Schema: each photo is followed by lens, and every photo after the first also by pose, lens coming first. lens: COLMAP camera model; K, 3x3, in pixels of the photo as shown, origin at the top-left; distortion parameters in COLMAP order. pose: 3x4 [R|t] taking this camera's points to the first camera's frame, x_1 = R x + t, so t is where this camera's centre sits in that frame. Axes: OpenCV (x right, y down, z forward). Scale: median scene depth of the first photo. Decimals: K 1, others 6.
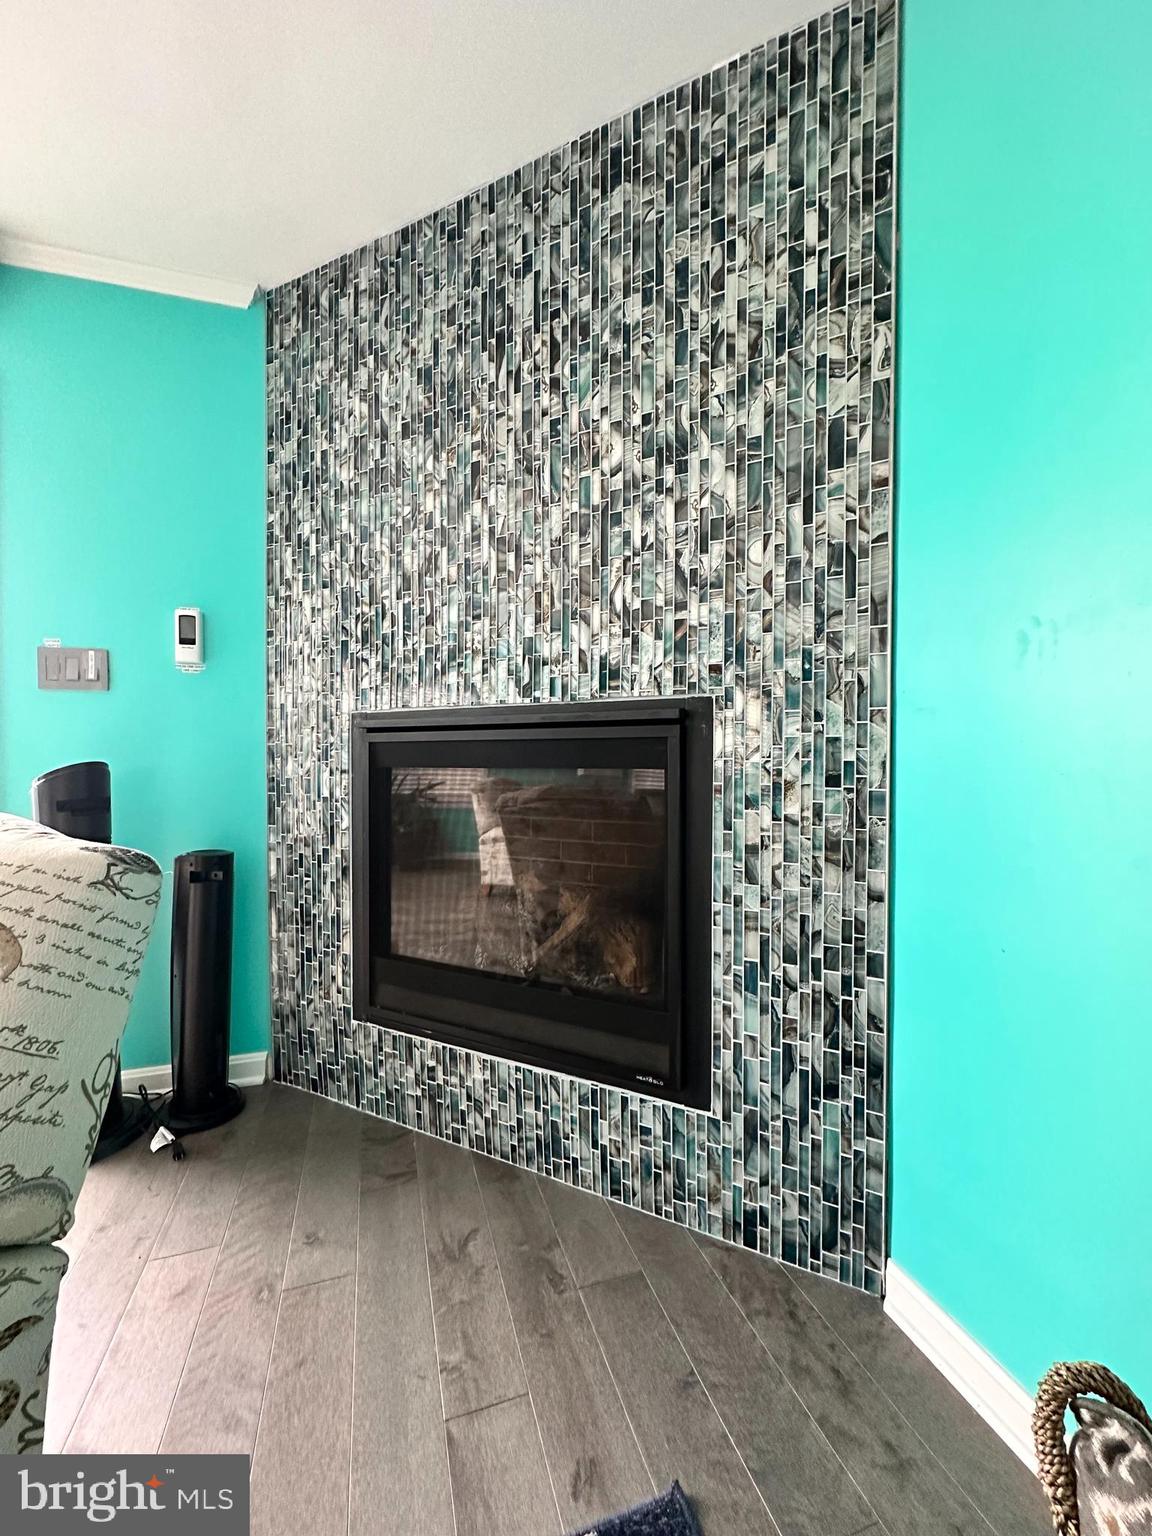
lens RADIAL K [[615.5, 0, 574.4], [0, 615.5, 761.5], [0, 0, 1]] dist [-0.000606, 0.000773]
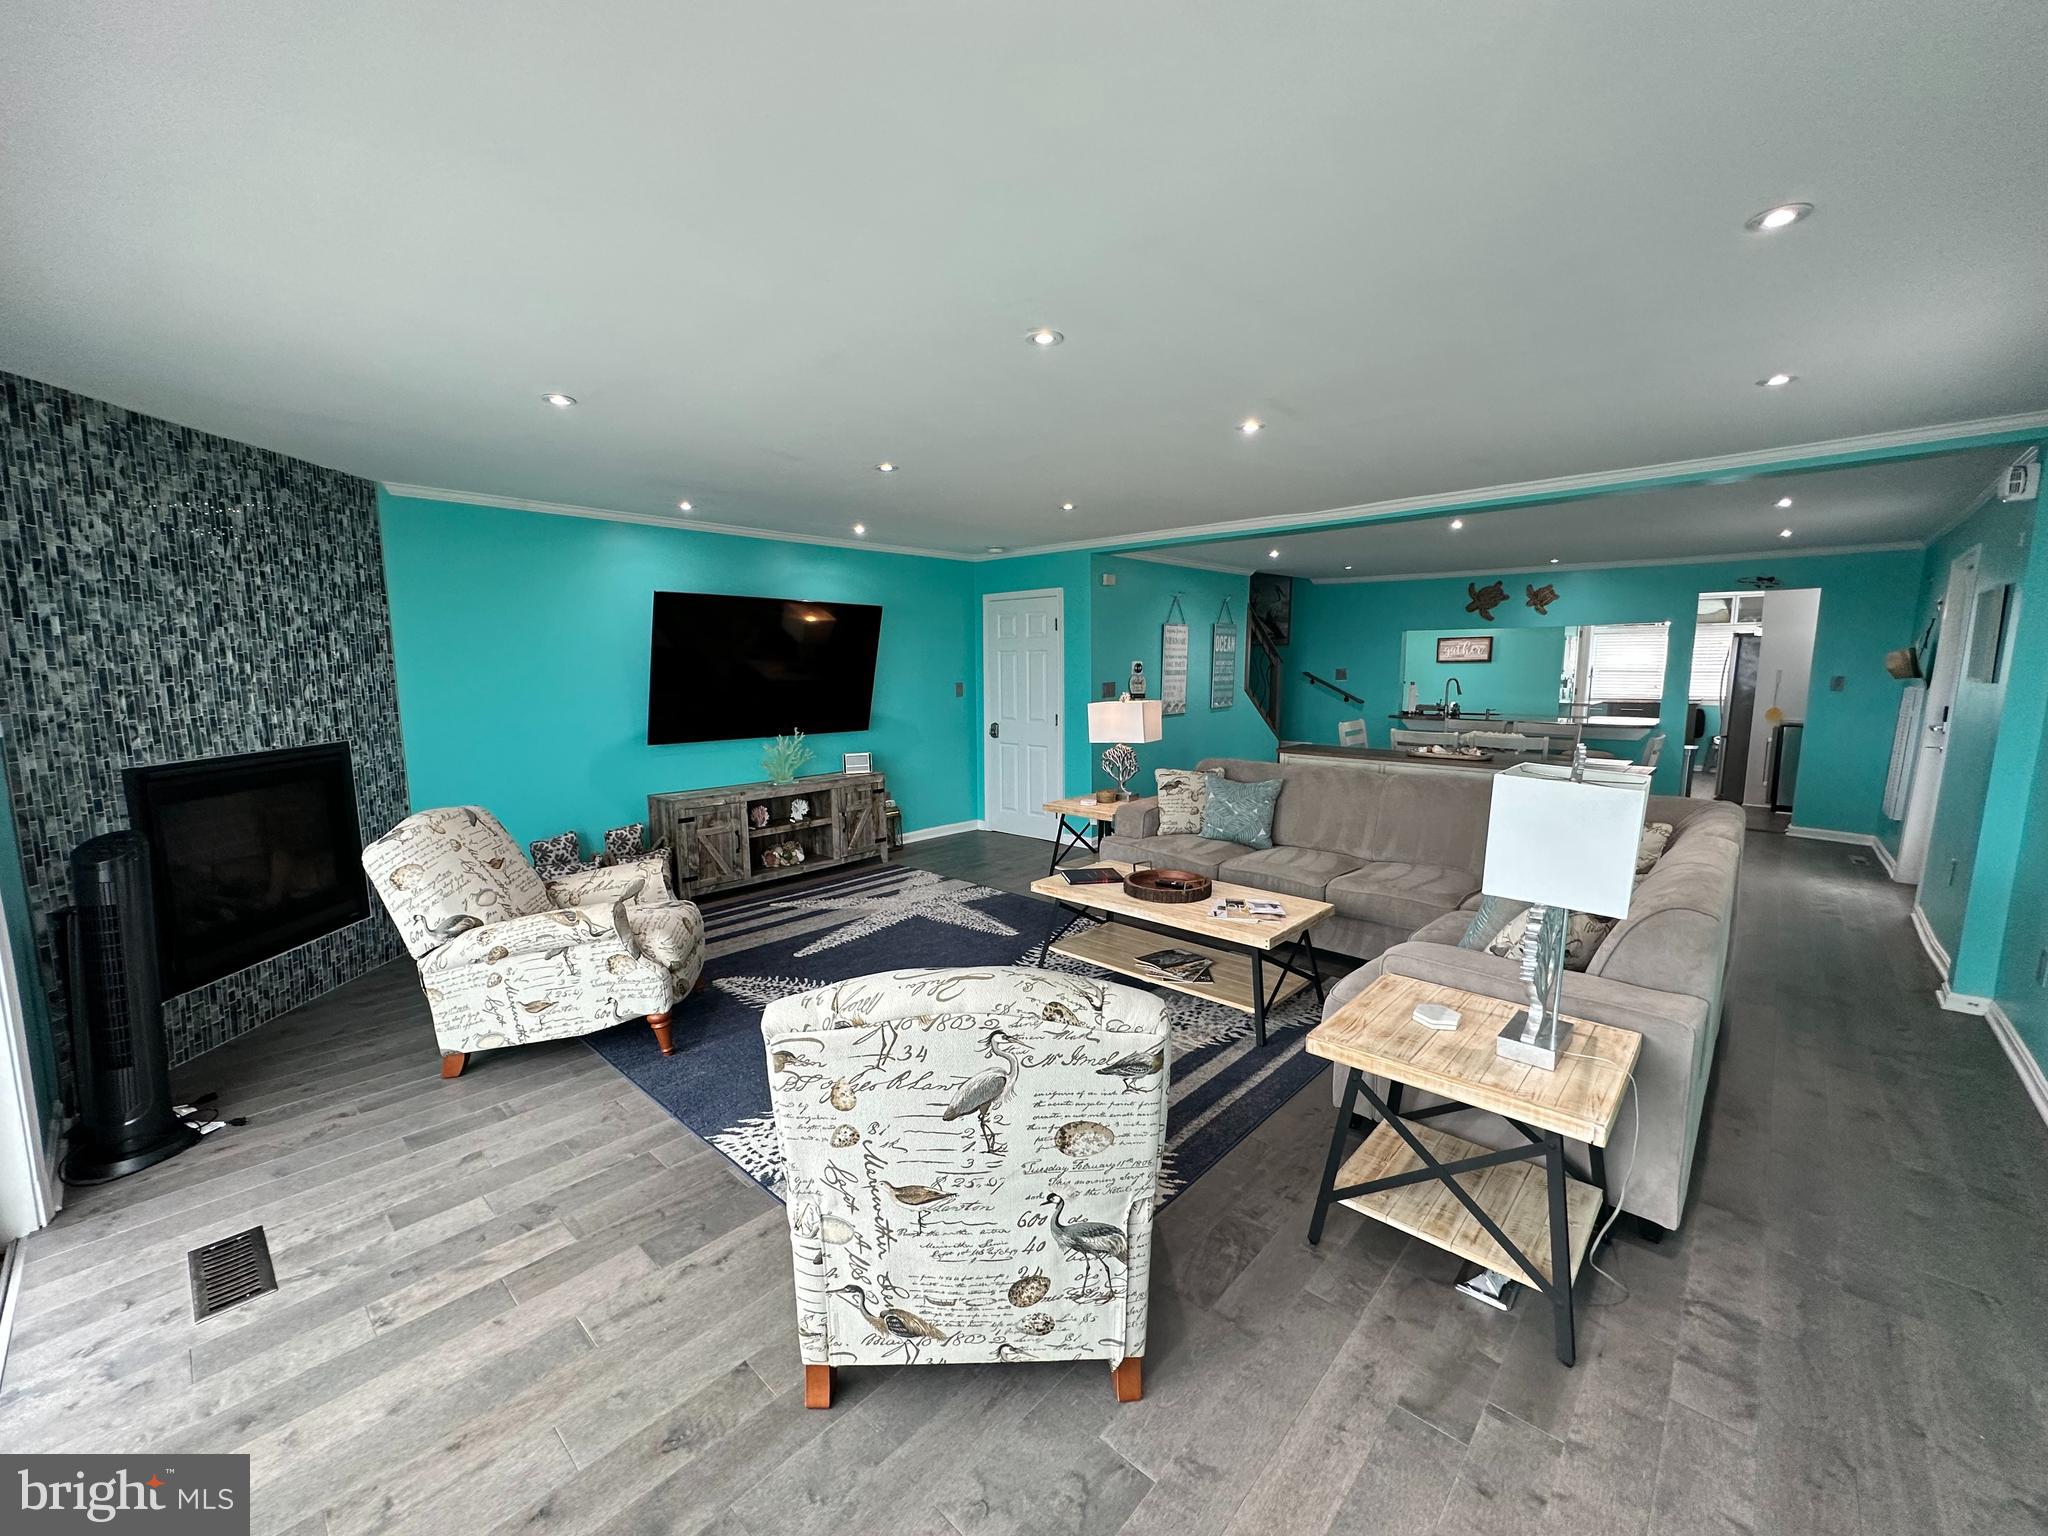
lens RADIAL K [[820.7, 0, 1029.8], [0, 820.7, 775.1], [0, 0, 1]] dist [-0.000606, 0.000773]
pose [[-0.488576, -0.115933, 0.864785, -3.225441], [0.017519, 0.989630, 0.142567, -0.324554], [-0.872346, 0.084805, -0.481478, 0.232738]]
